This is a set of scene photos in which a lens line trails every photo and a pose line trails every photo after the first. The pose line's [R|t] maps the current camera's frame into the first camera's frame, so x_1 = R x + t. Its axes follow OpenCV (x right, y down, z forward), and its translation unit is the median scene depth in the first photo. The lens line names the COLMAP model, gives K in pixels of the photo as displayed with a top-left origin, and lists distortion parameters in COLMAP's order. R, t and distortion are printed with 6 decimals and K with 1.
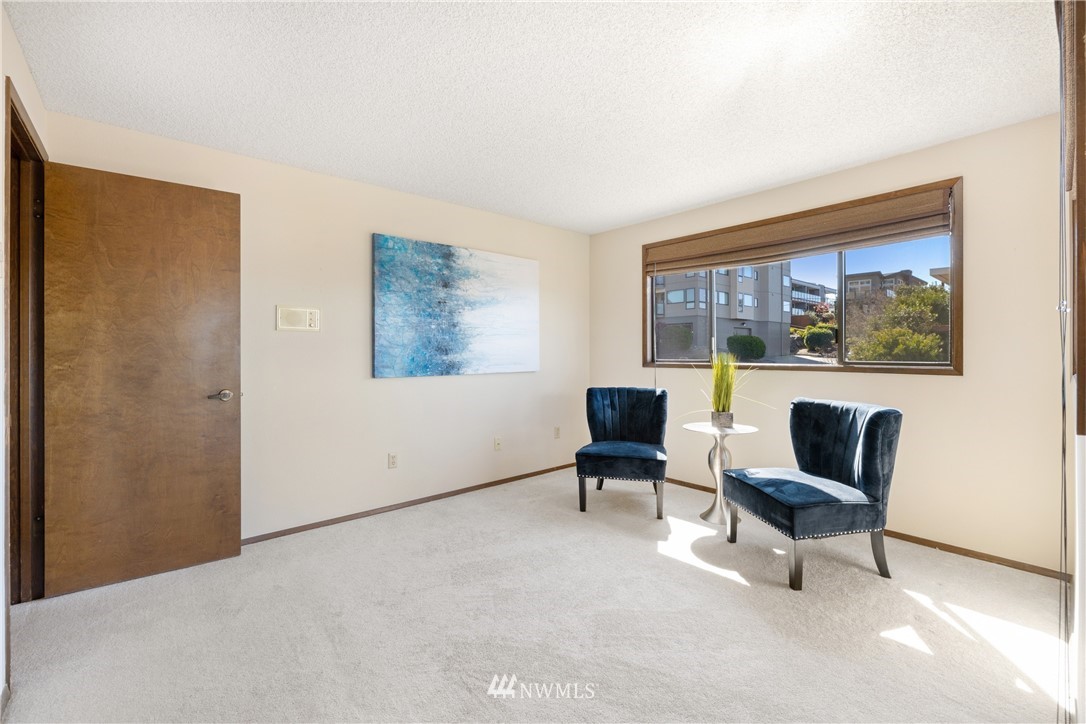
lens RADIAL K [[454.5, 0, 542.4], [0, 454.5, 353.7], [0, 0, 1]] dist [-0.003945, 0.000042]
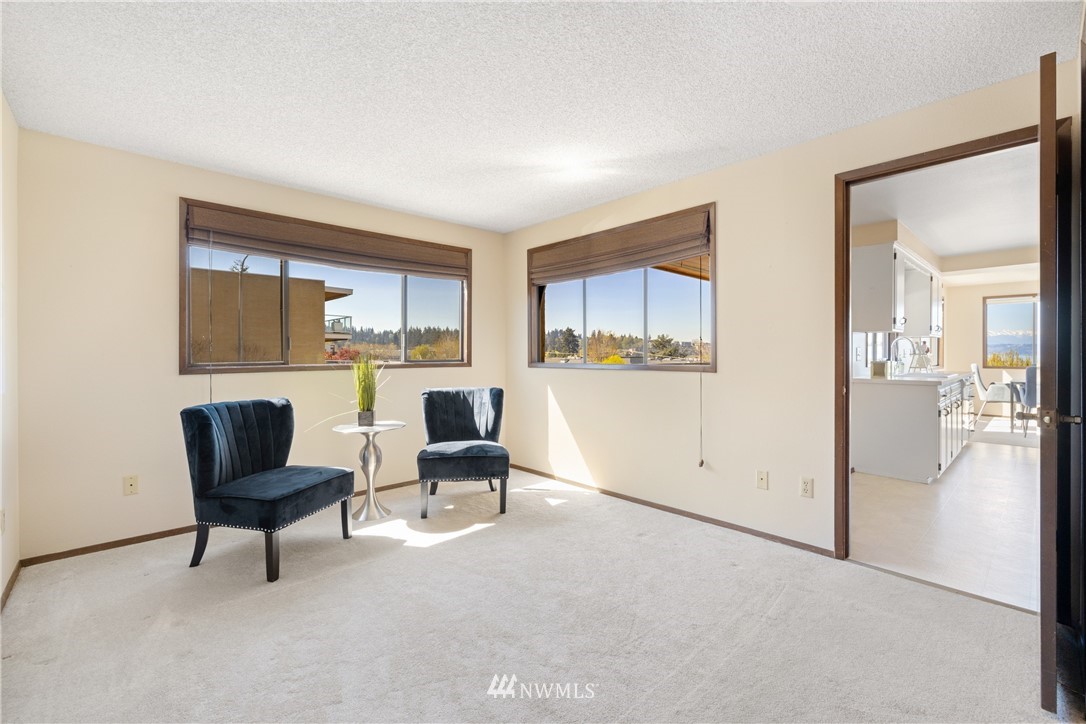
lens RADIAL K [[466.7, 0, 541.6], [0, 466.7, 355.1], [0, 0, 1]] dist [0.000845, 0.000036]
pose [[-0.026174, 0.001372, 0.999656, -0.711677], [0.005729, 0.999983, -0.001223, 0.006056], [-0.999641, 0.005695, -0.026181, 0.674371]]
